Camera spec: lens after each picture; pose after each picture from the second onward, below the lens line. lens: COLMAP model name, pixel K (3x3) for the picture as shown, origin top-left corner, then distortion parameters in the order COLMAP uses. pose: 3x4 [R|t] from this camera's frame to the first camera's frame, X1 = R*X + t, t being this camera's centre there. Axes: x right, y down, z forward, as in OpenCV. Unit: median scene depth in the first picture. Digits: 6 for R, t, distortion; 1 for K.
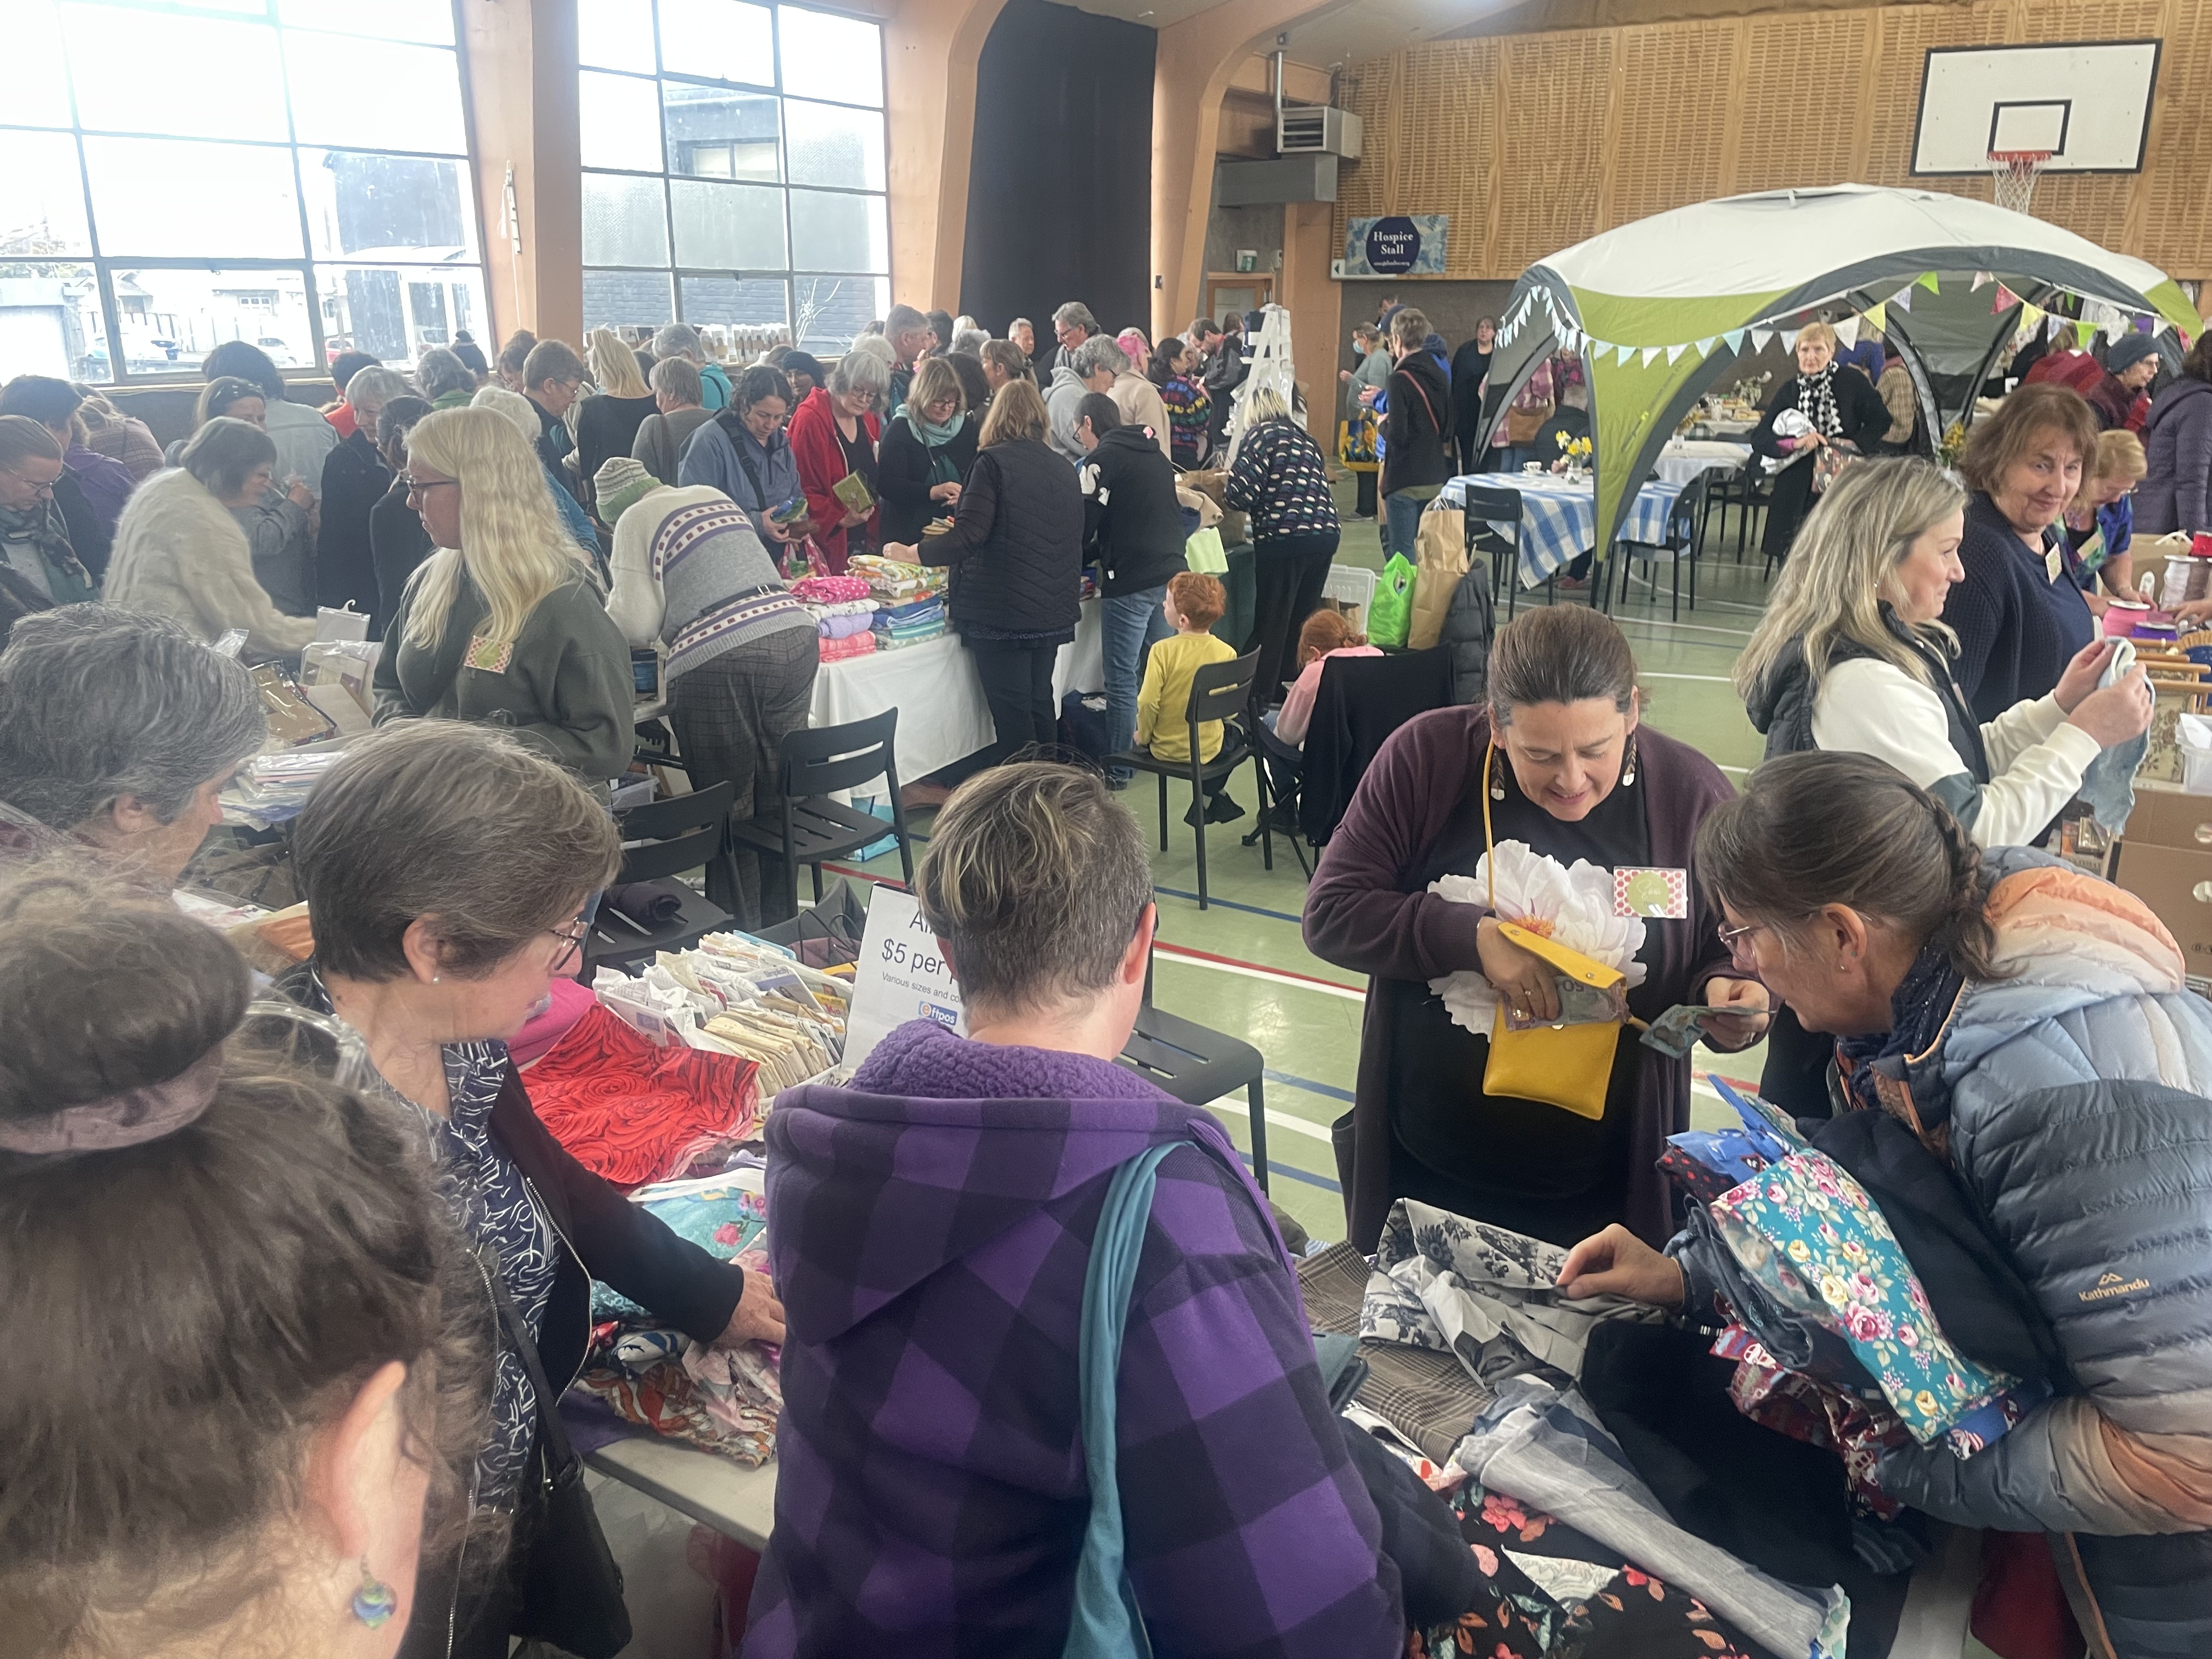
lens RADIAL K [[1678.6, 0, 1124.5], [0, 1678.6, 834.6], [0, 0, 1]] dist [0.053154, -0.078207]
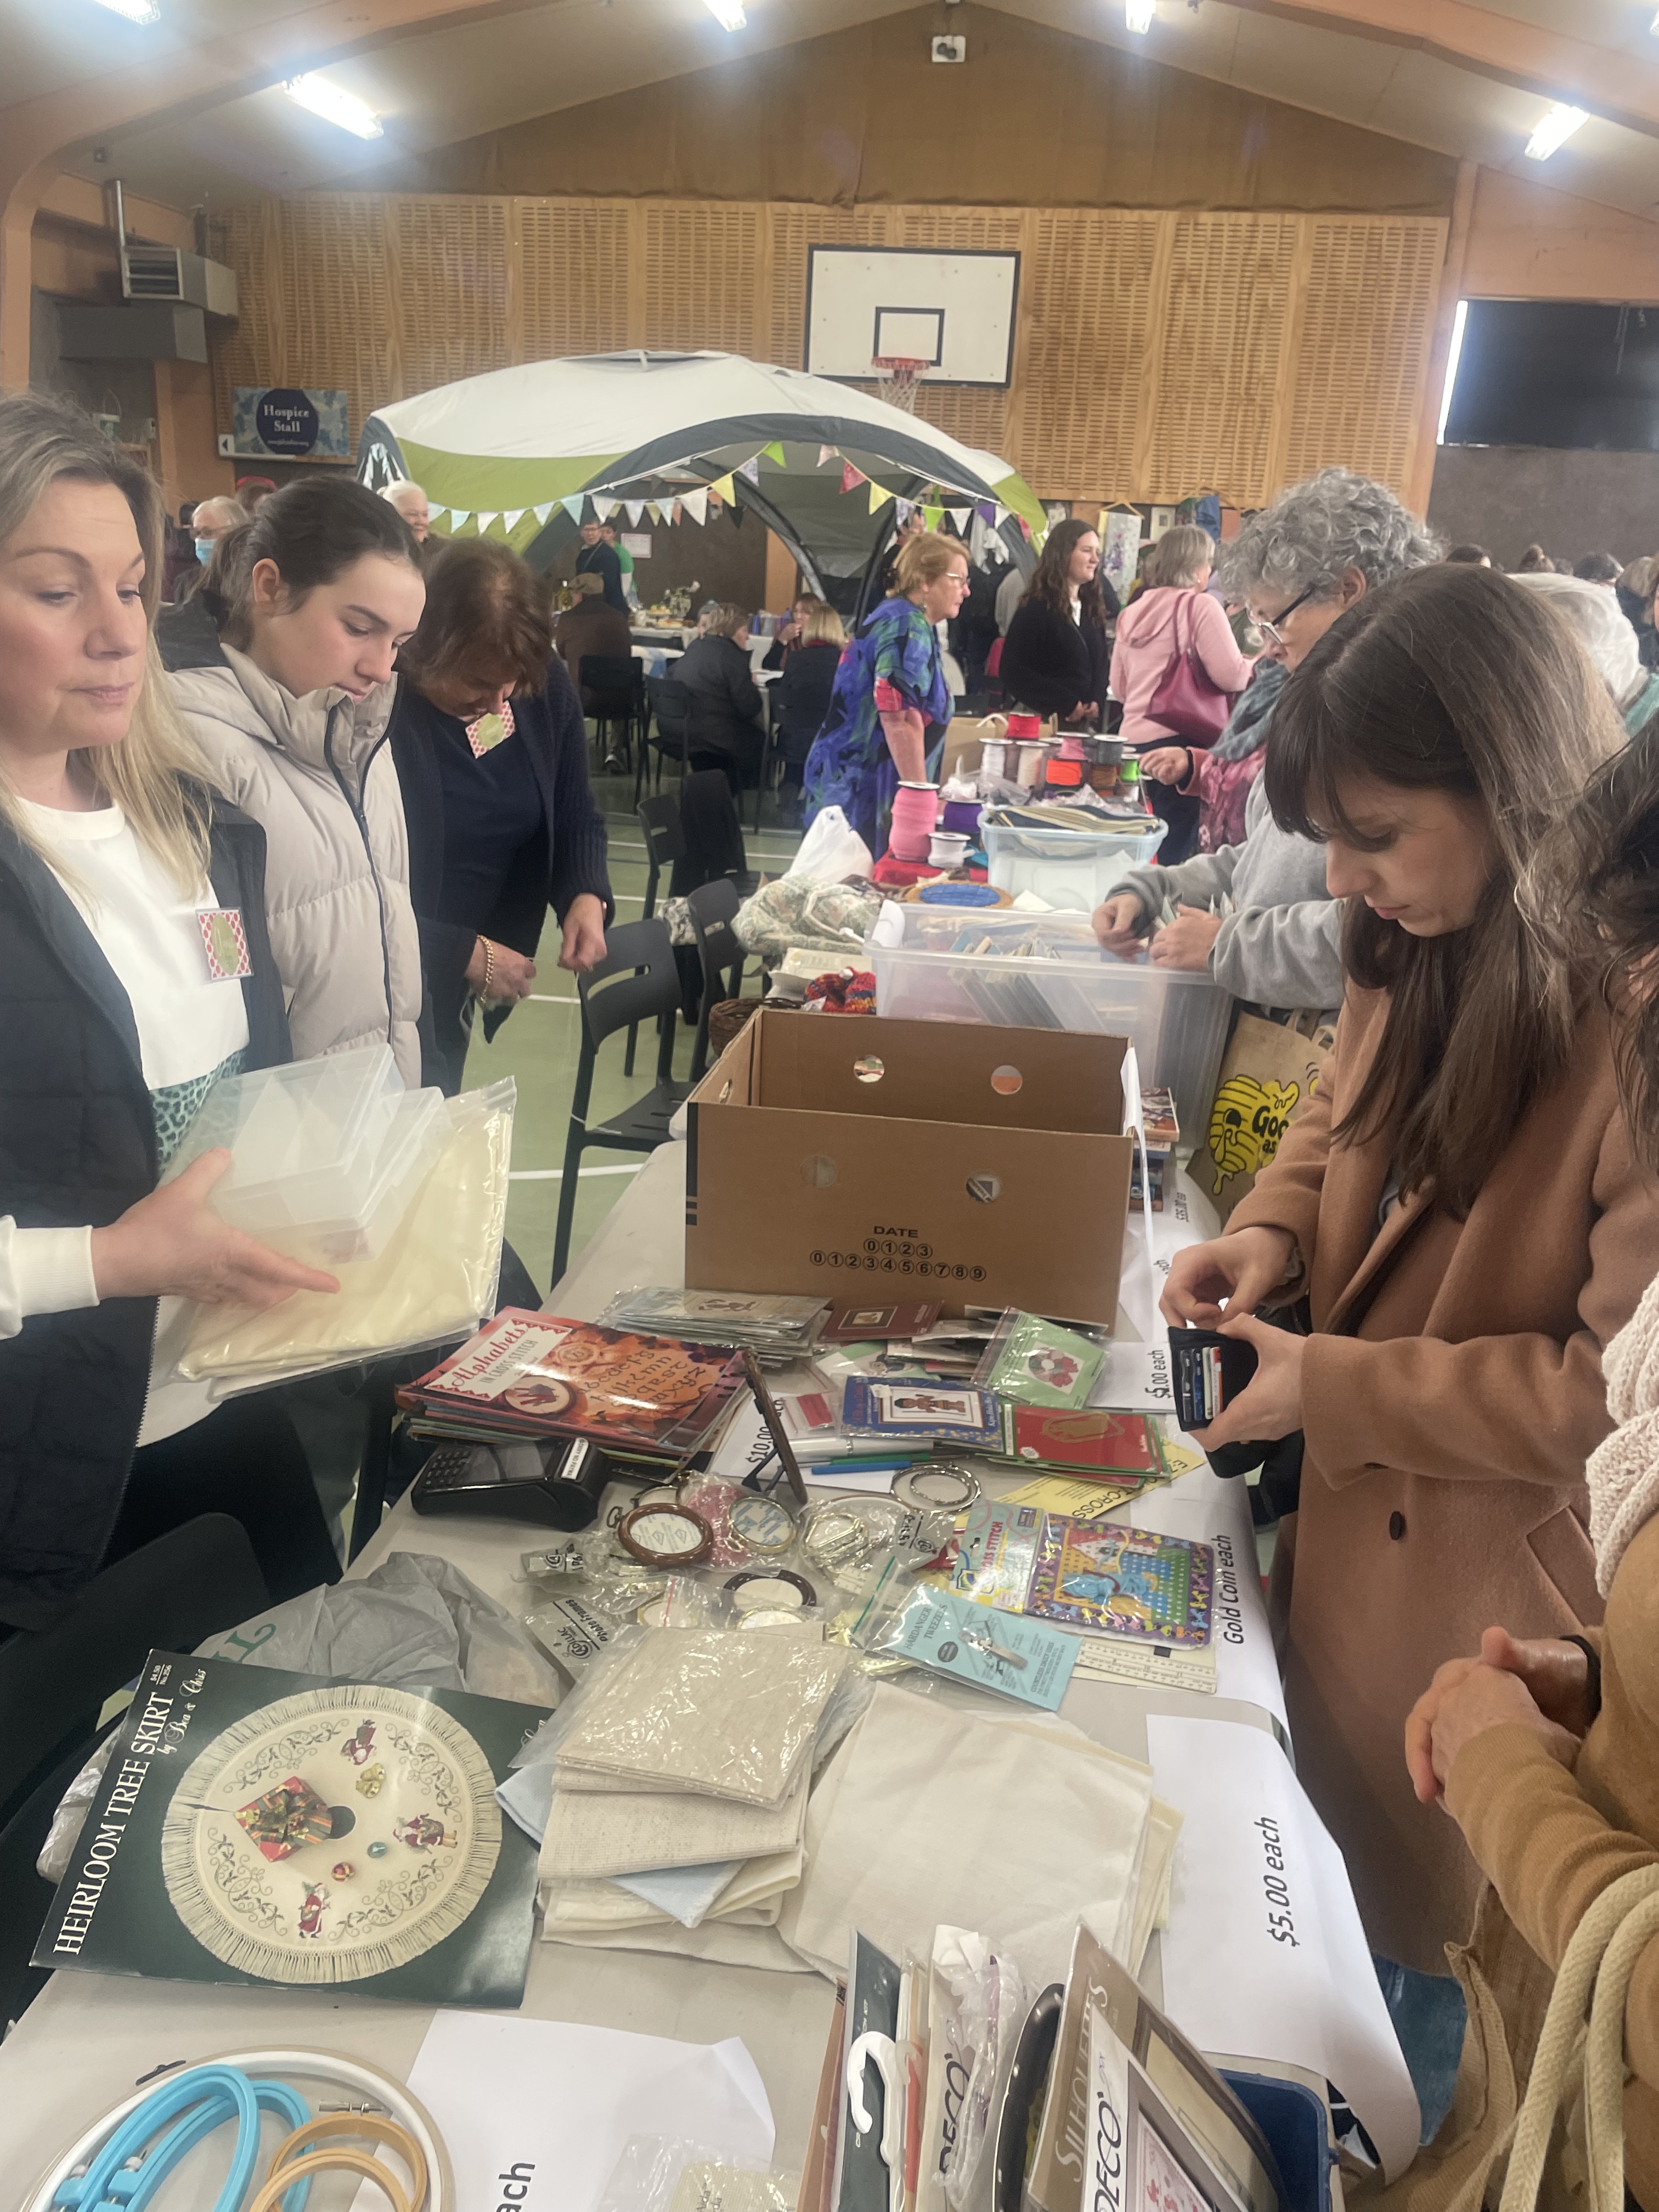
lens RADIAL K [[1678.6, 0, 839.7], [0, 1678.6, 1119.5], [0, 0, 1]] dist [0.053154, -0.078207]
pose [[0.922699, -0.084633, 0.376117, 0.077093], [0.073221, 0.996320, 0.044561, -0.002627], [-0.378504, -0.013576, 0.925500, 0.077926]]
